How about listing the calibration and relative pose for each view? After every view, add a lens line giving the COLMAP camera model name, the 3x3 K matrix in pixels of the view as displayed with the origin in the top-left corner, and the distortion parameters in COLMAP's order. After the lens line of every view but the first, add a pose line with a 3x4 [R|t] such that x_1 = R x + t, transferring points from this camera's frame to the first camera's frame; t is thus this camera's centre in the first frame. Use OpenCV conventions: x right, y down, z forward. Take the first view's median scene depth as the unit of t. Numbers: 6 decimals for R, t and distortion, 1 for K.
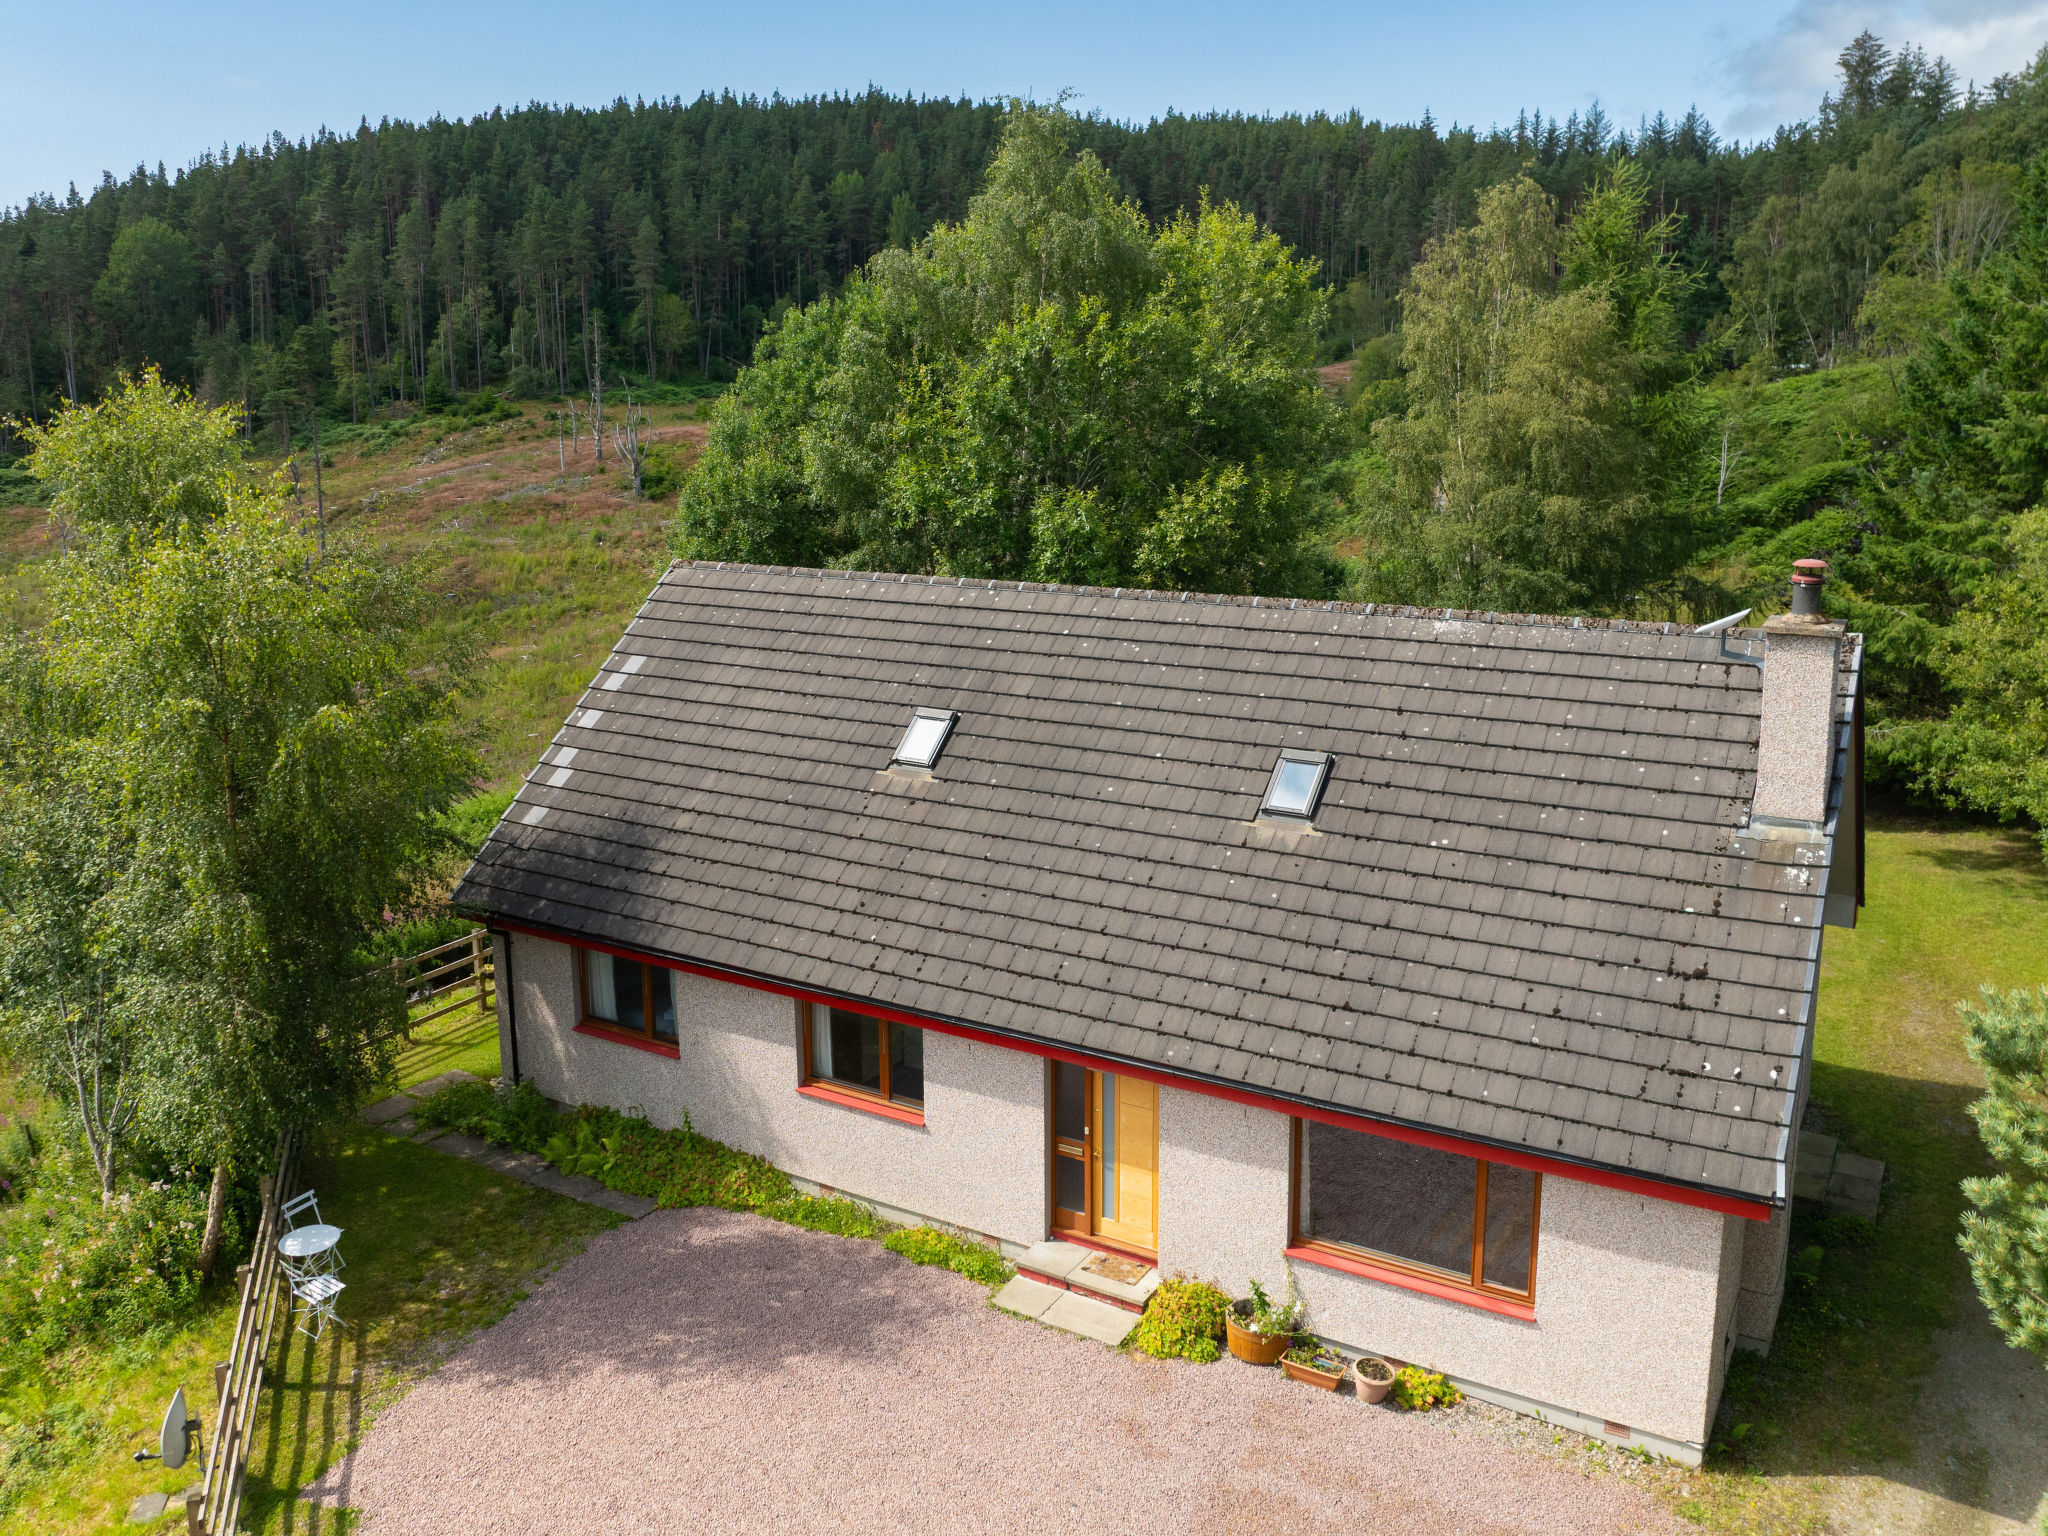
lens RADIAL K [[1626.7, 0, 1016.6], [0, 1626.7, 680.0], [0, 0, 1]] dist [-0.025696, -0.013459]
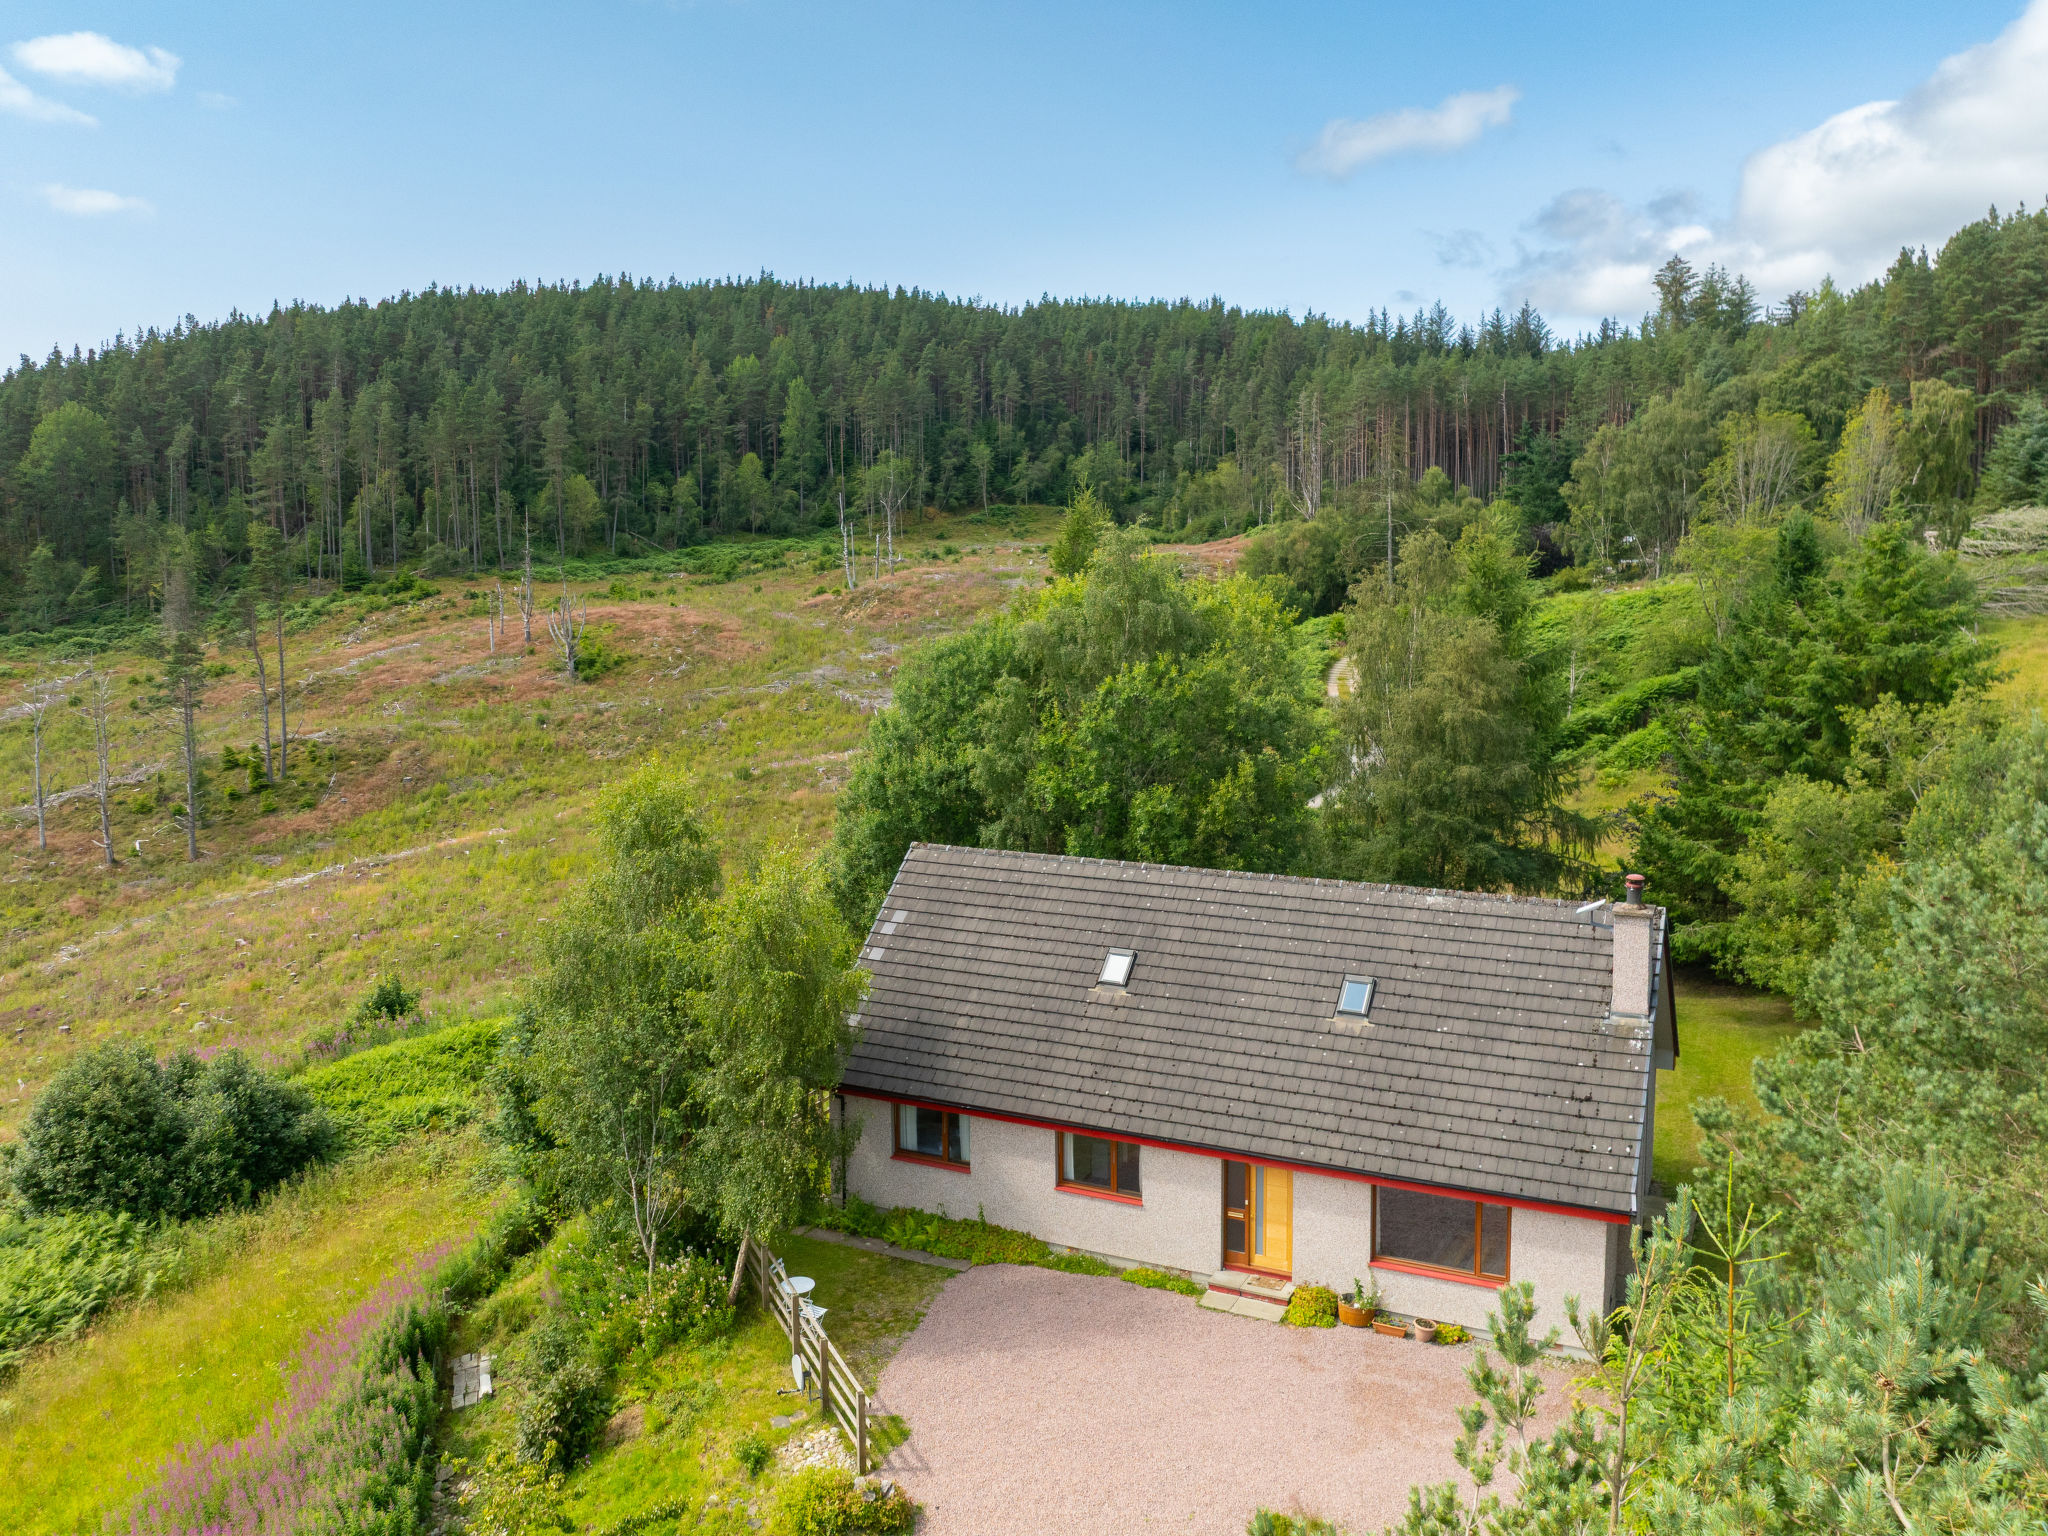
lens RADIAL K [[1626.7, 0, 1016.6], [0, 1626.7, 680.0], [0, 0, 1]] dist [-0.025696, -0.013459]
pose [[0.996547, -0.005953, 0.082820, -0.273715], [0.013548, 0.995718, -0.091443, -0.097890], [-0.081921, 0.092249, 0.992360, -0.598540]]
